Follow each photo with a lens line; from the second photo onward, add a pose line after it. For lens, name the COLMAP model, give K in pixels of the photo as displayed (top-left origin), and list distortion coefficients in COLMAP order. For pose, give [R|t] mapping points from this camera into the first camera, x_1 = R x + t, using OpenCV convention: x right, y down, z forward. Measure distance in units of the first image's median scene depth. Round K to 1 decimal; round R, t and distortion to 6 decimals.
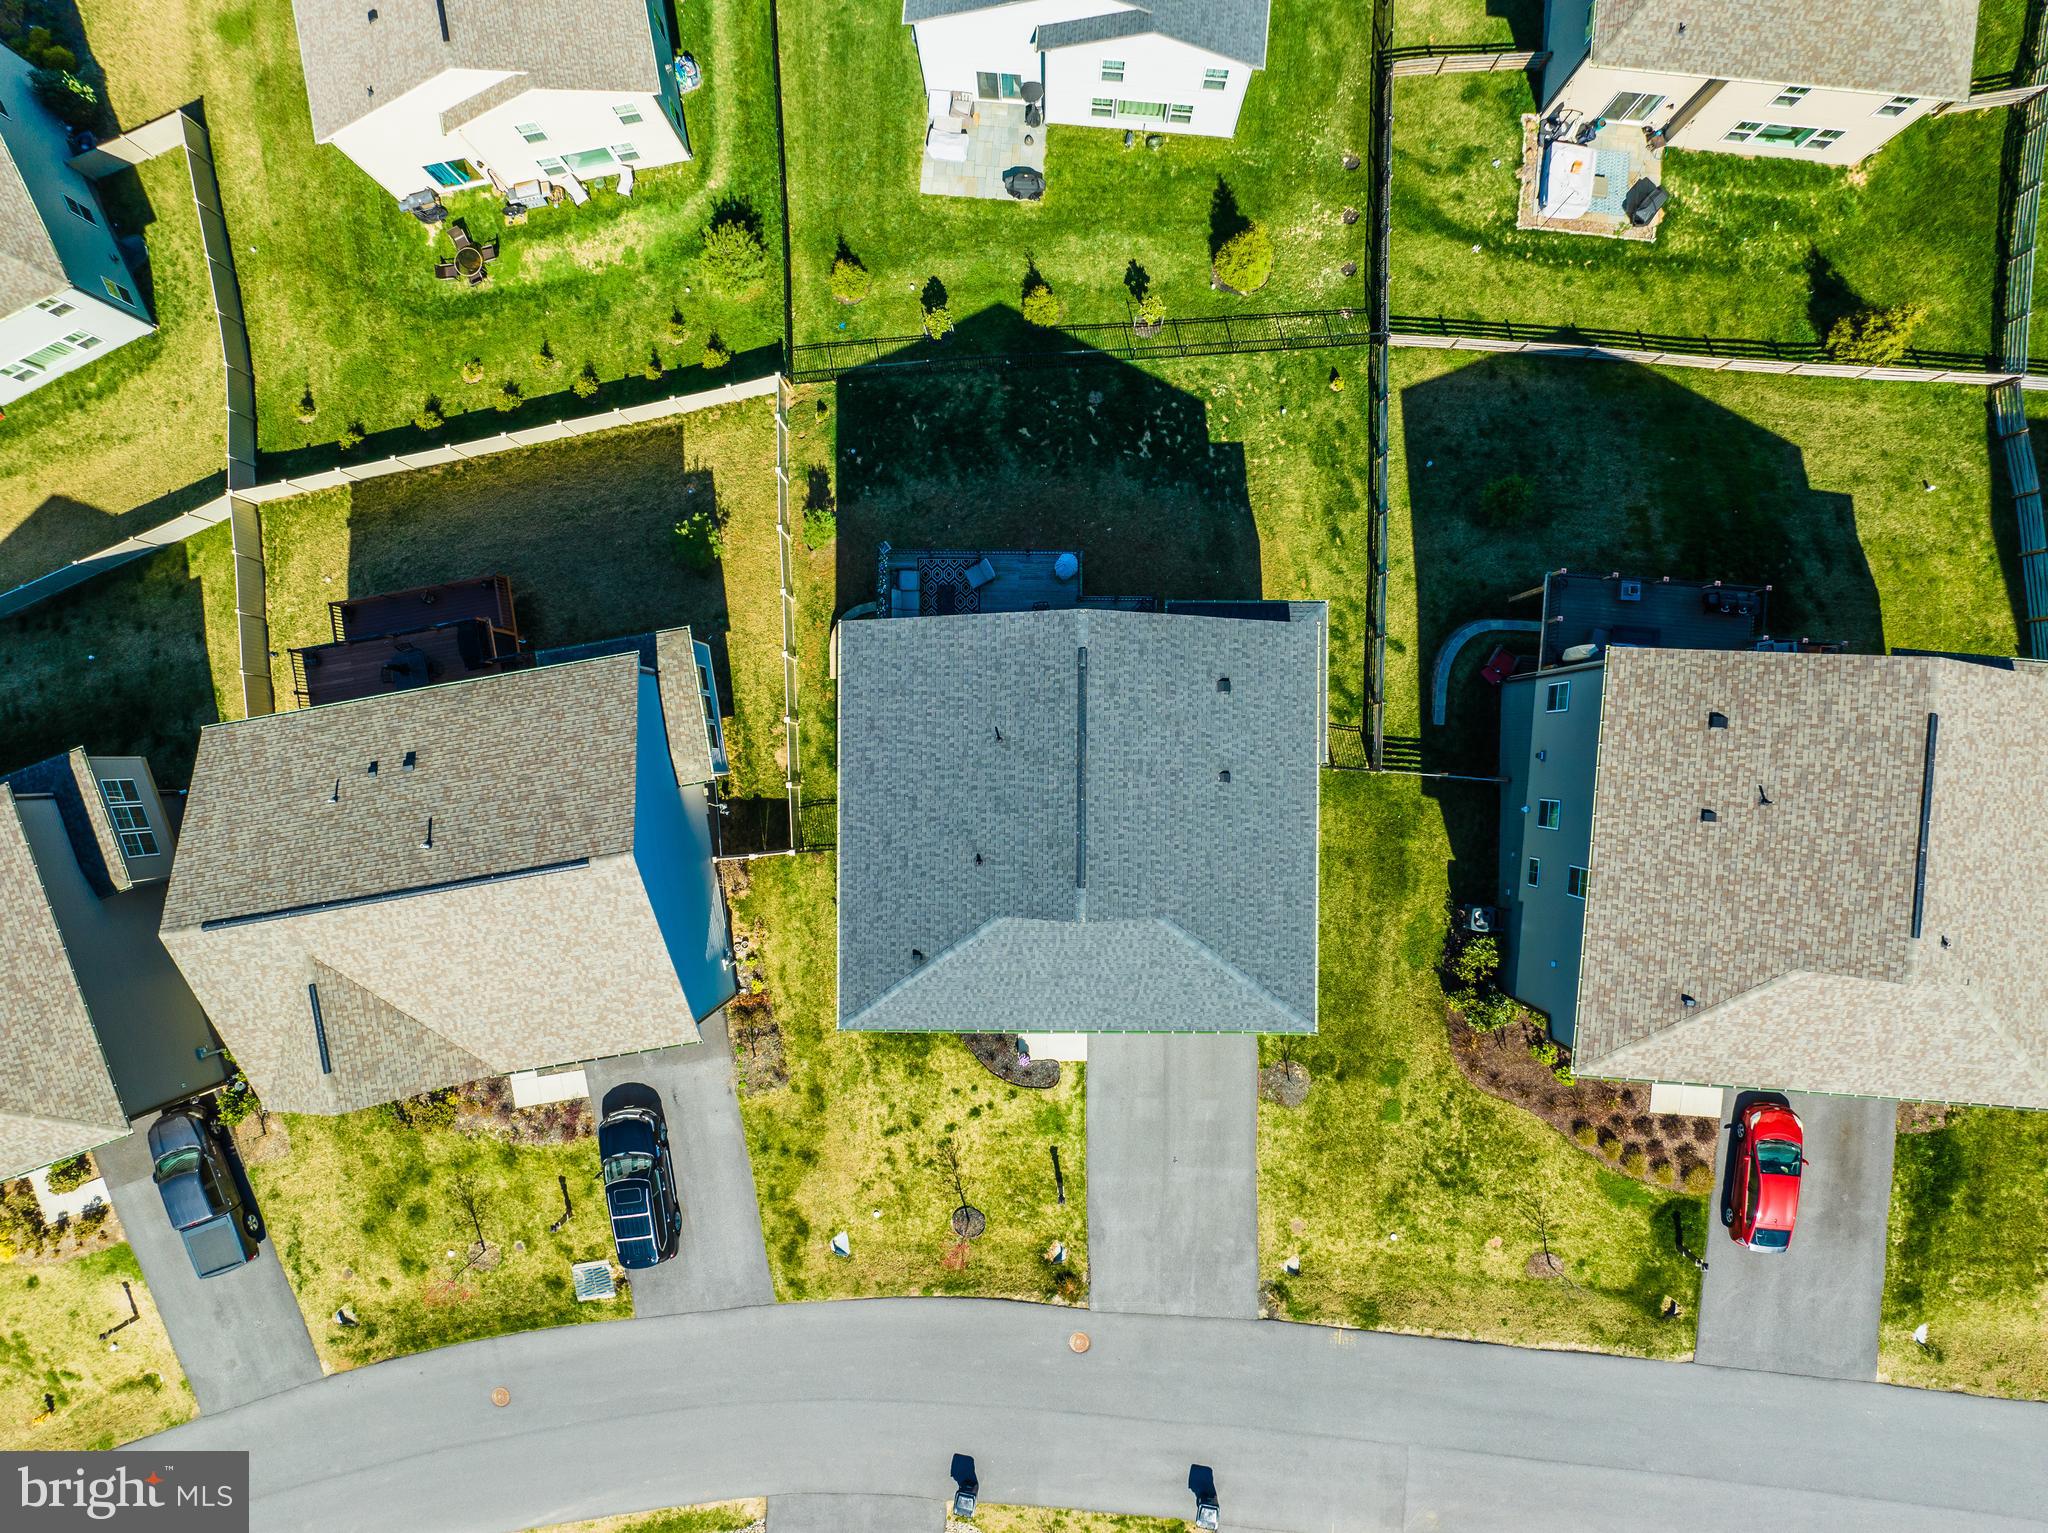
lens RADIAL K [[1448.2, 0, 1027.3], [0, 1448.2, 762.1], [0, 0, 1]] dist [-0.041437, 0.005376]
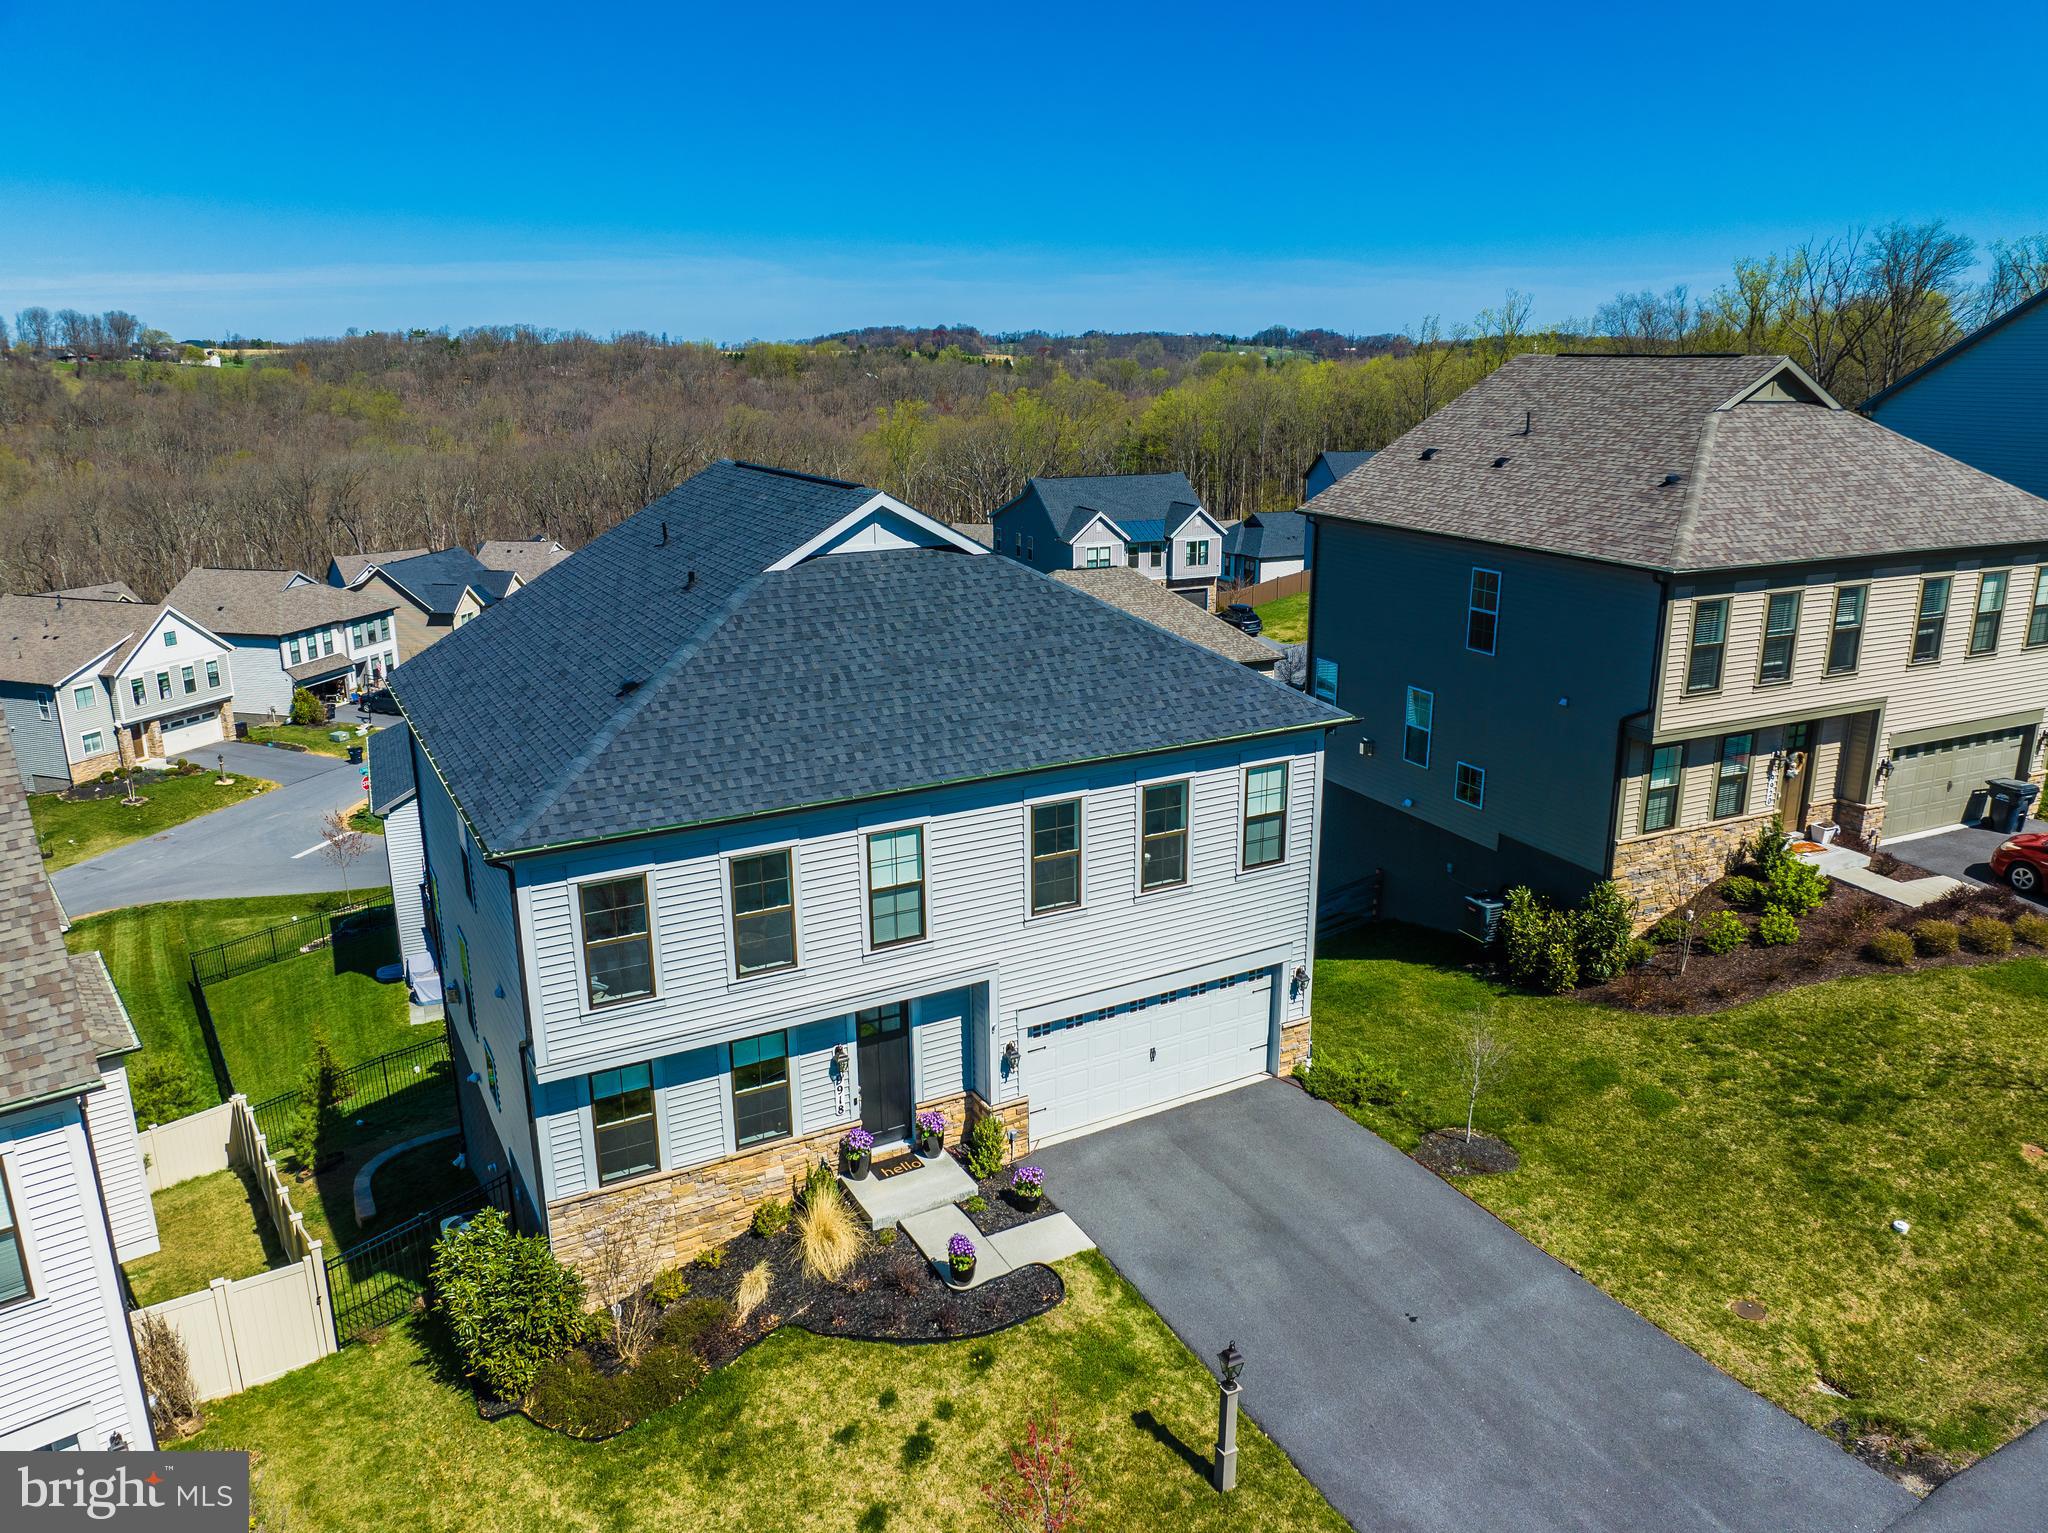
lens RADIAL K [[1448.2, 0, 1032.2], [0, 1448.2, 773.3], [0, 0, 1]] dist [-0.041437, 0.005376]
pose [[0.870590, -0.125677, 0.475686, -0.163202], [0.491944, 0.237978, -0.837471, 0.524428], [-0.007952, 0.963105, 0.269007, 0.744481]]
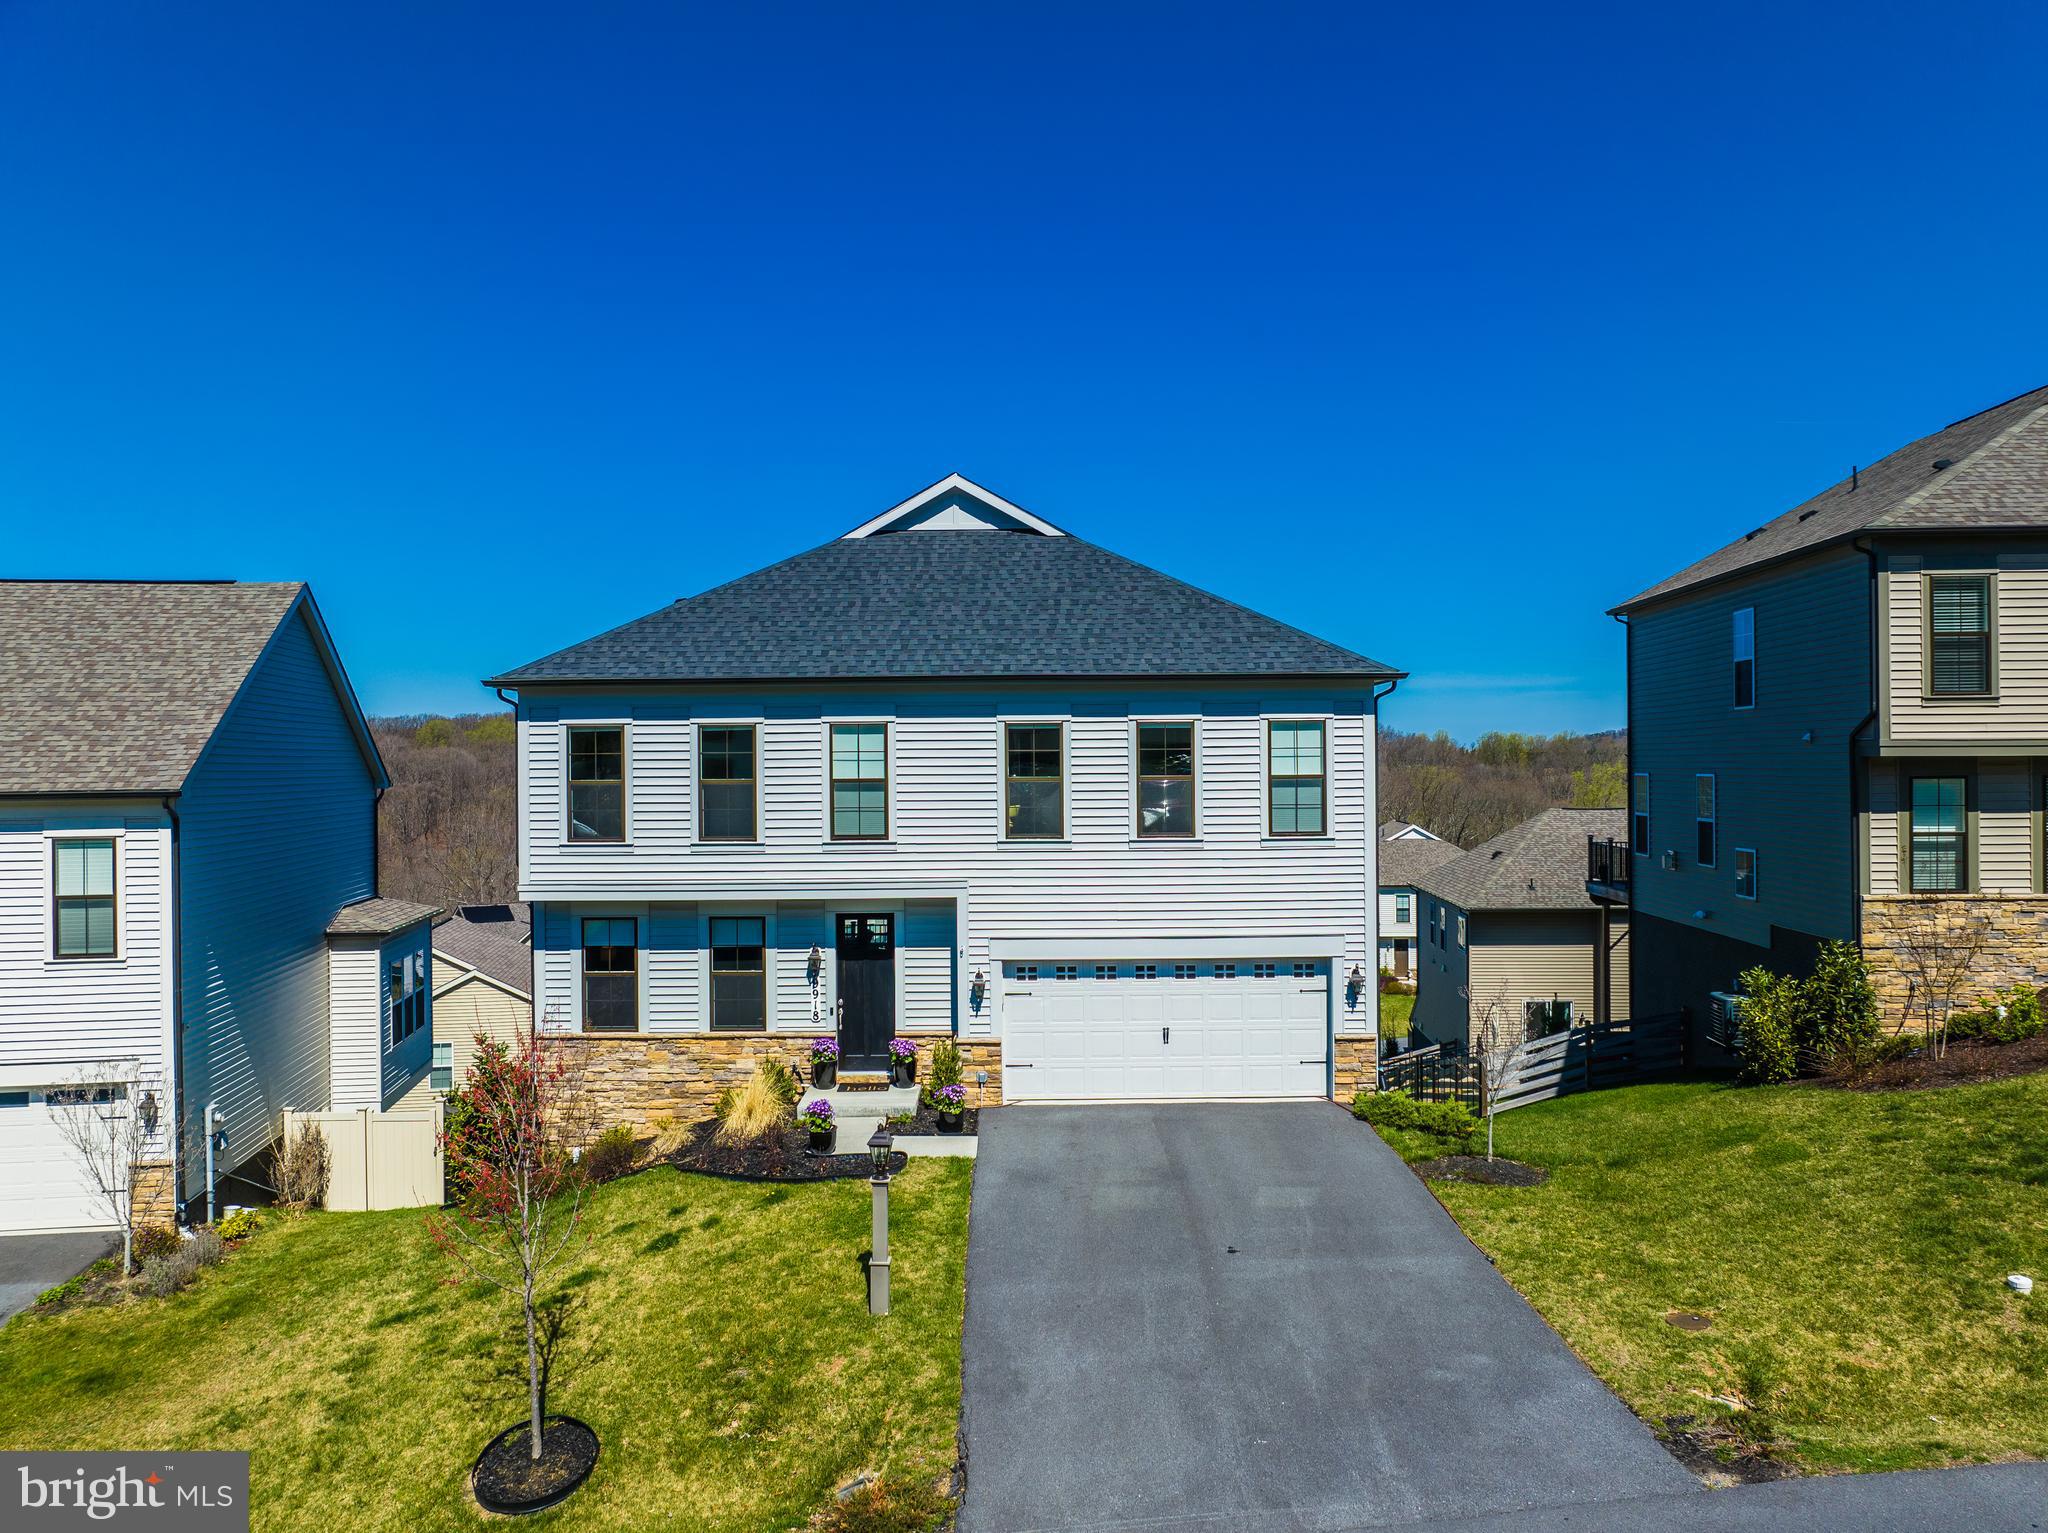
lens RADIAL K [[1448.2, 0, 1029.9], [0, 1448.2, 779.7], [0, 0, 1]] dist [-0.041437, 0.005376]
pose [[0.999943, 0.006851, 0.008192, 0.052161], [0.008141, 0.007344, -0.999940, 0.606709], [-0.006910, 0.999950, 0.007288, 0.888874]]
